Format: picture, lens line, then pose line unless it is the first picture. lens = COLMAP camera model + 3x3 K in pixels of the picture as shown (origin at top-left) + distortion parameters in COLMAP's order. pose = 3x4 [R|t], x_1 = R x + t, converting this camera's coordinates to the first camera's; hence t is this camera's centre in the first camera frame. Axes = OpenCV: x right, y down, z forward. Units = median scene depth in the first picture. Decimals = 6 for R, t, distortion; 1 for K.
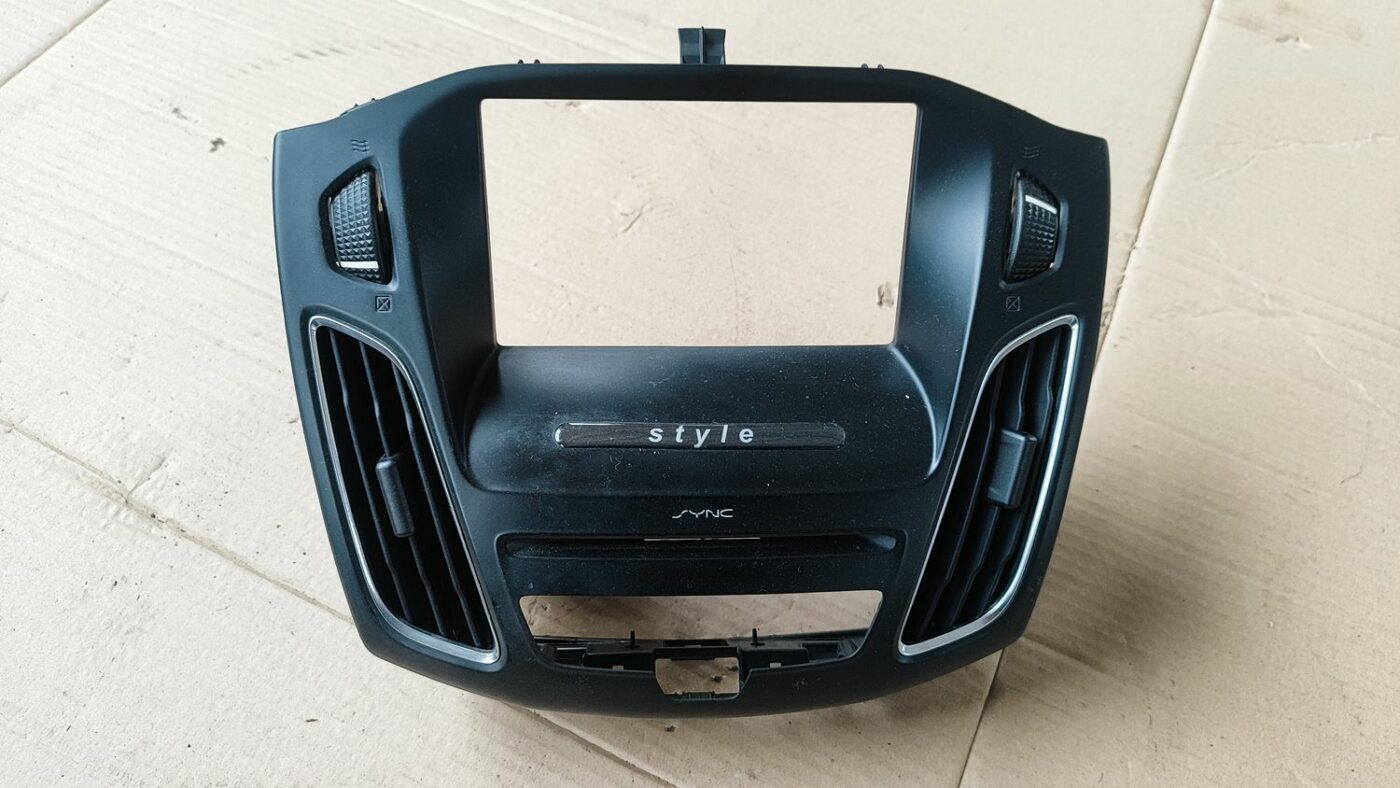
lens RADIAL K [[1008.4, 0, 697.7], [0, 1008.4, 393.3], [0, 0, 1]] dist [-0.021867, -0.000089]
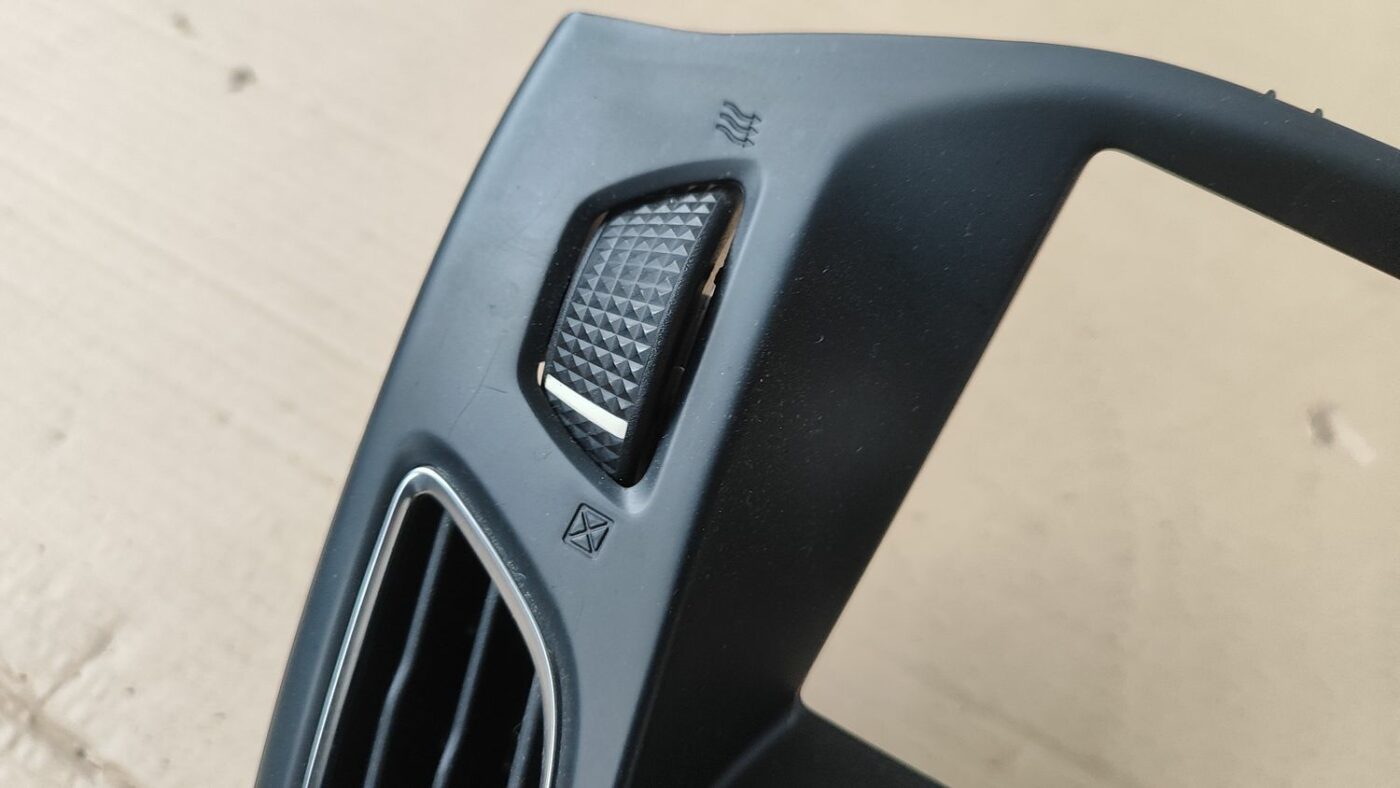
lens RADIAL K [[1008.4, 0, 688.8], [0, 1008.4, 394.8], [0, 0, 1]] dist [-0.021867, -0.000089]
pose [[0.863700, 0.450267, -0.226455, -0.181592], [-0.464832, 0.885310, -0.012584, -0.119051], [0.194817, 0.116132, 0.973940, 0.529703]]
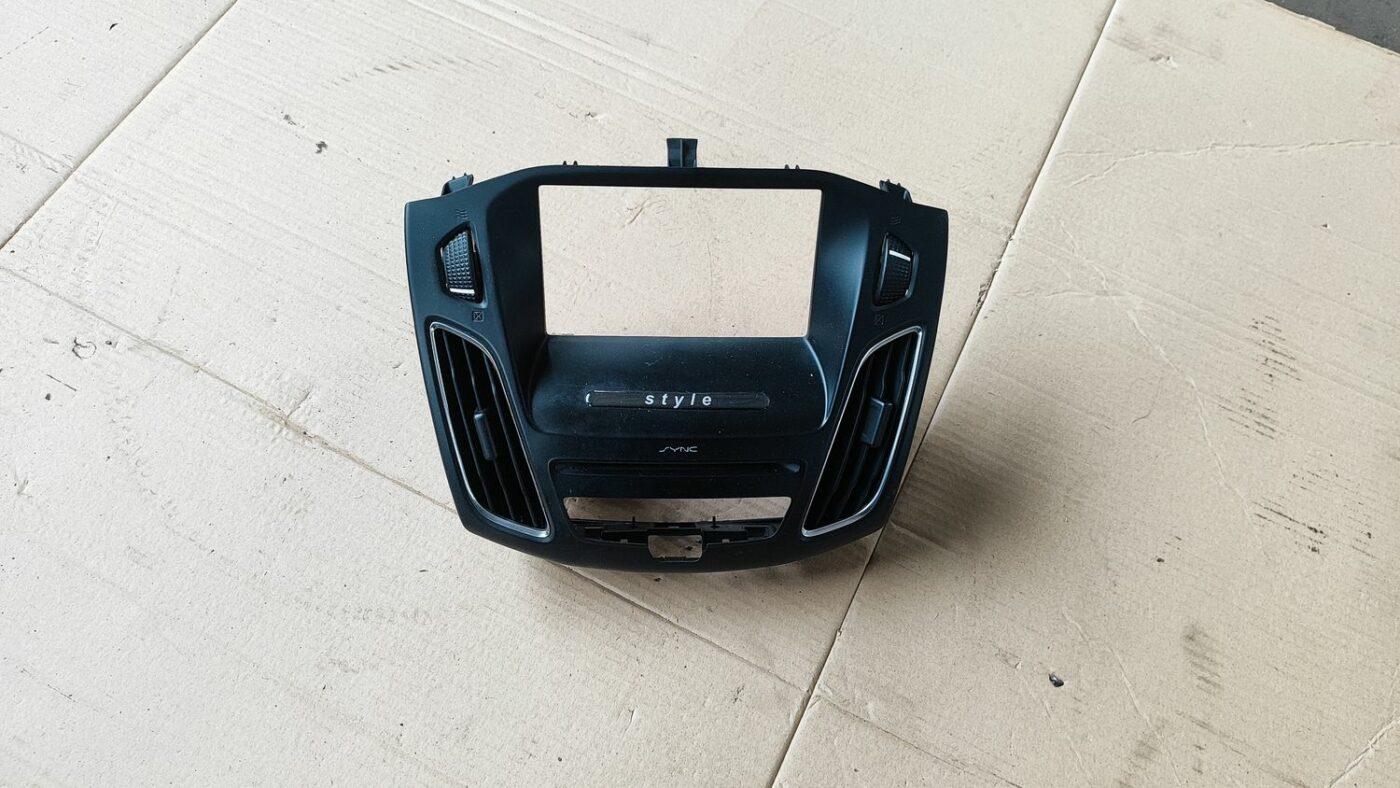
lens RADIAL K [[1008.4, 0, 697.4], [0, 1008.4, 395.6], [0, 0, 1]] dist [-0.021867, -0.000089]
pose [[0.999854, 0.017059, 0.000131, 0.028124], [-0.016918, 0.990563, 0.136009, -0.152625], [0.002190, -0.135991, 0.990708, -0.477657]]
